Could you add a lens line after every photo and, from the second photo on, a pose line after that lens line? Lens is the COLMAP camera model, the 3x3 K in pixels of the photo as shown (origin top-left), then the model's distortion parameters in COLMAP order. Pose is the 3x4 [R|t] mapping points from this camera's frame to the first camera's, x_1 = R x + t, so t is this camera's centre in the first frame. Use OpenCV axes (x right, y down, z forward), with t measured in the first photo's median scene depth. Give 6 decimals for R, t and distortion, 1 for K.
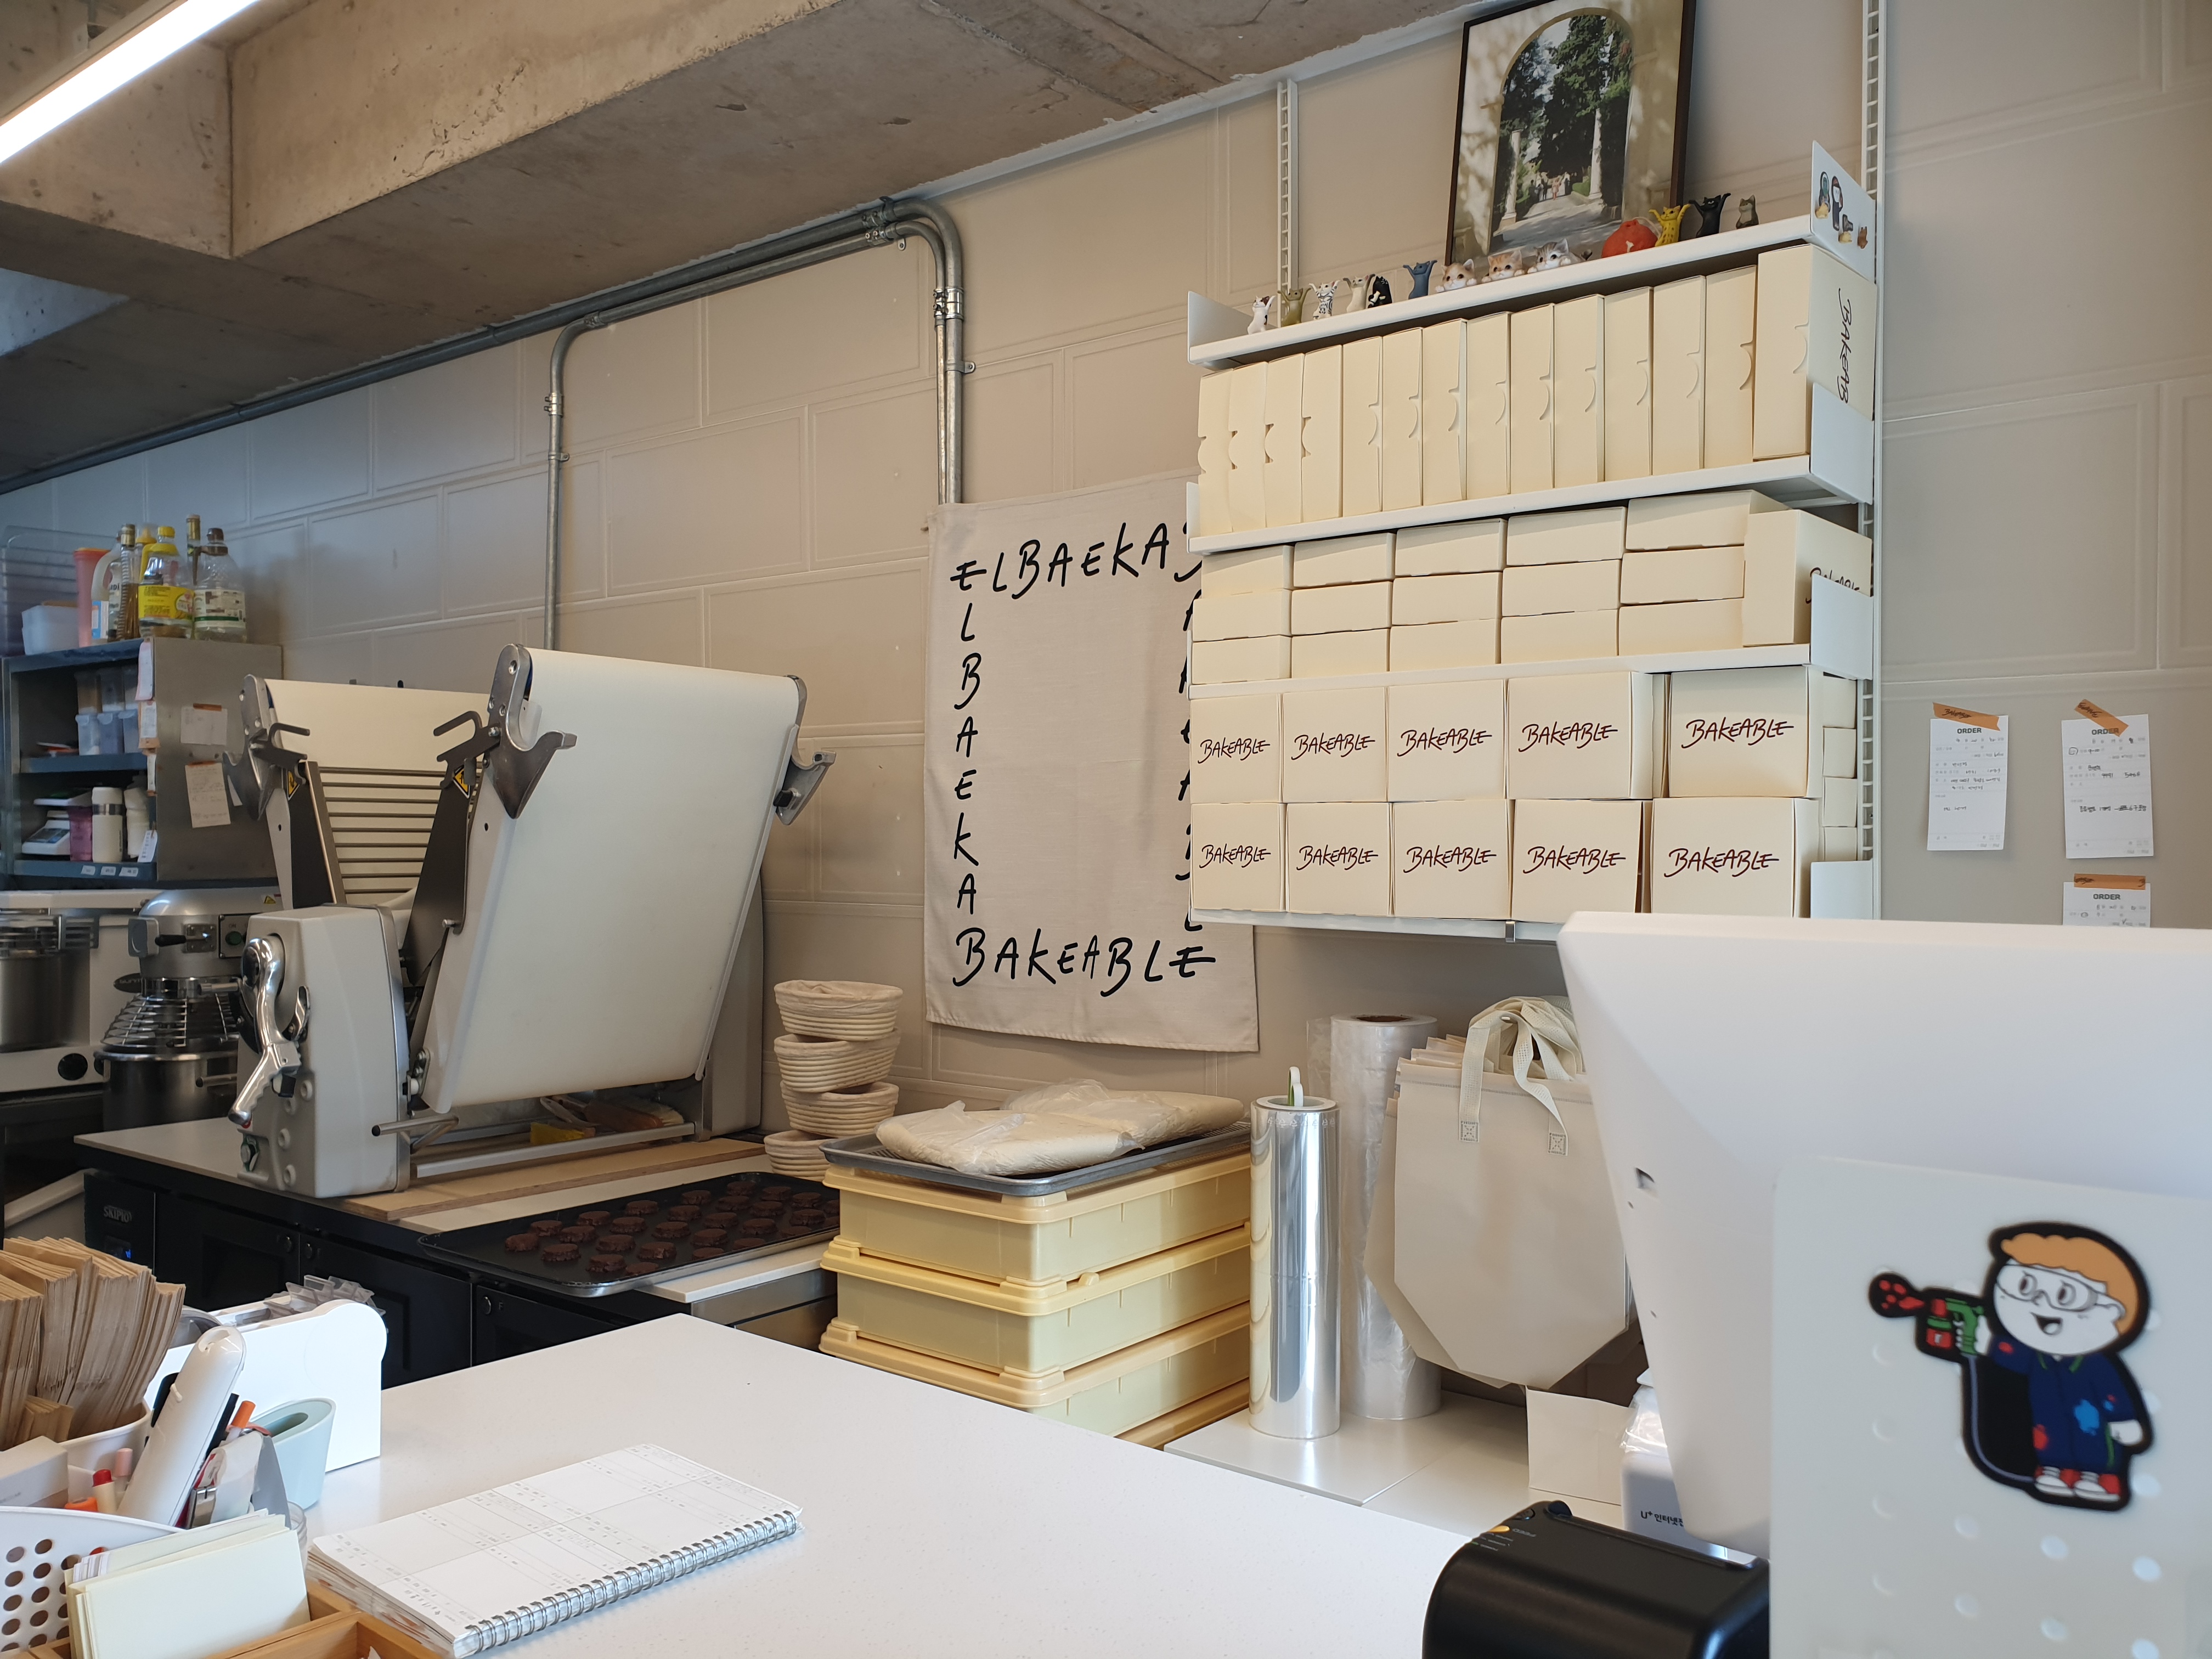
lens RADIAL K [[1670.4, 0, 1106.0], [0, 1670.4, 829.5], [0, 0, 1]] dist [-0.007814, 0.005893]
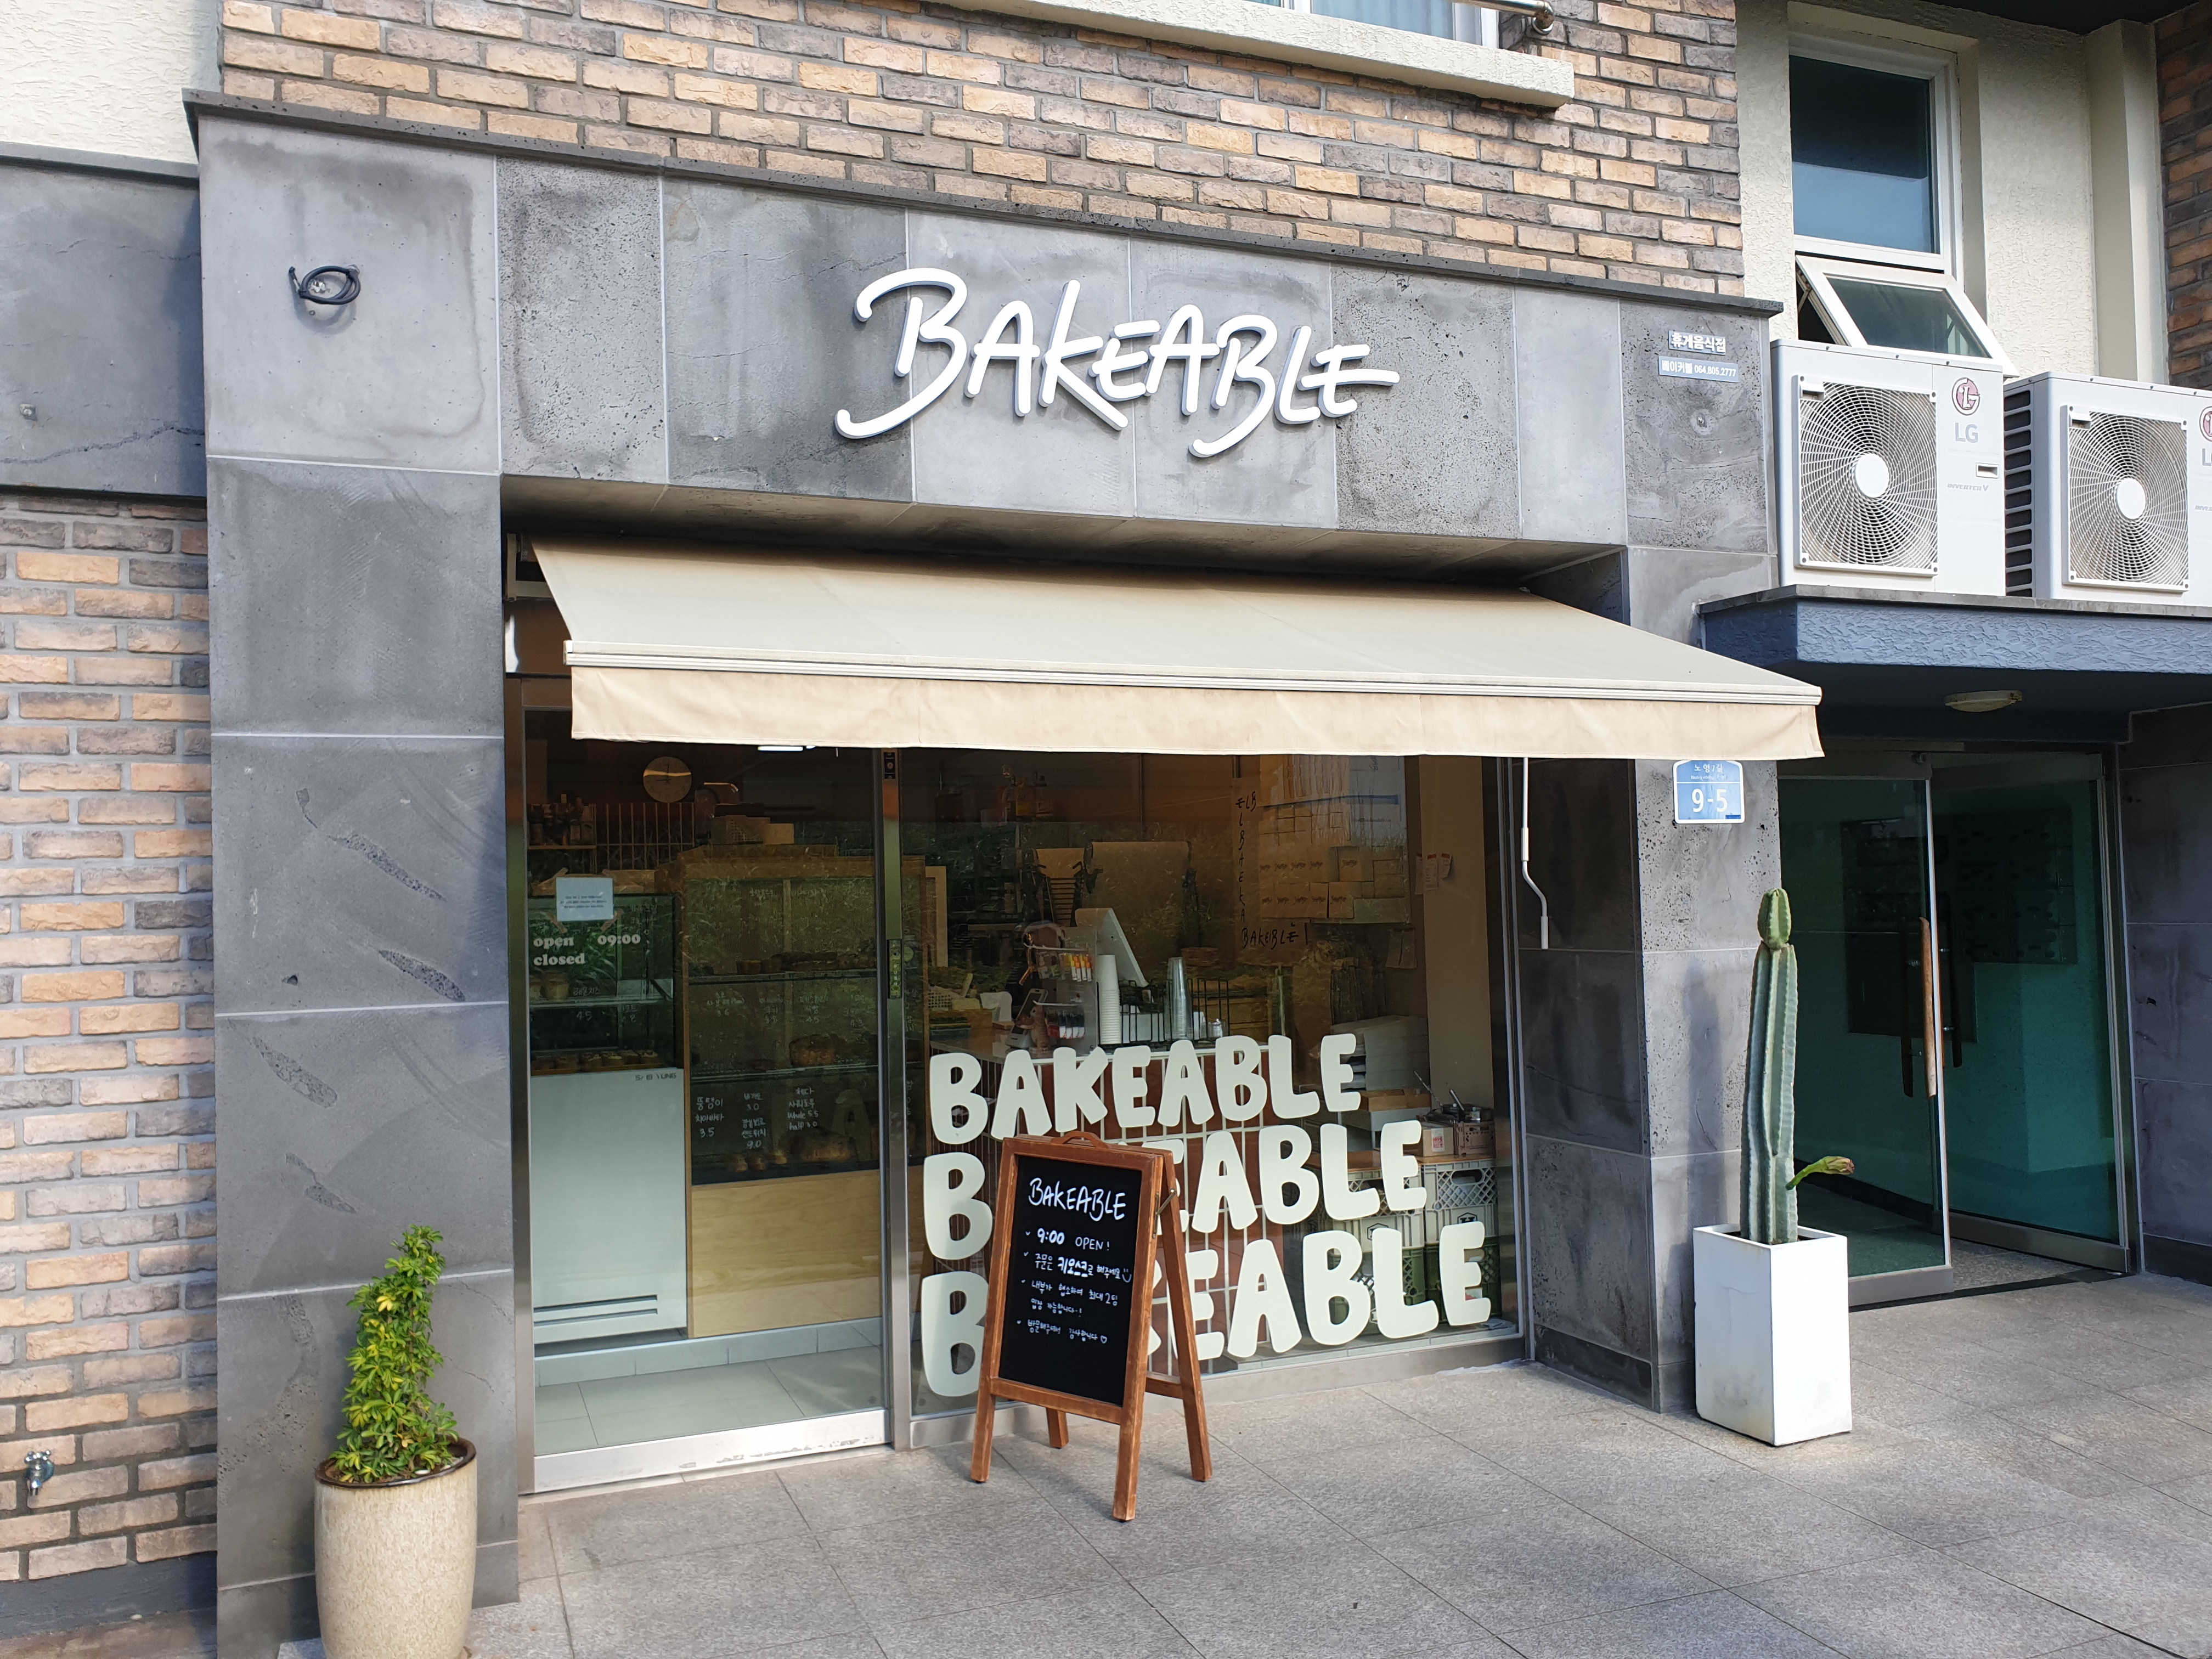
lens RADIAL K [[1670.4, 0, 1106.0], [0, 1670.4, 829.5], [0, 0, 1]] dist [-0.007814, 0.005893]
pose [[0.861435, -0.047711, -0.505623, 5.278328], [0.033171, 0.998737, -0.037727, -0.040891], [0.506784, 0.015727, 0.861930, -7.129083]]
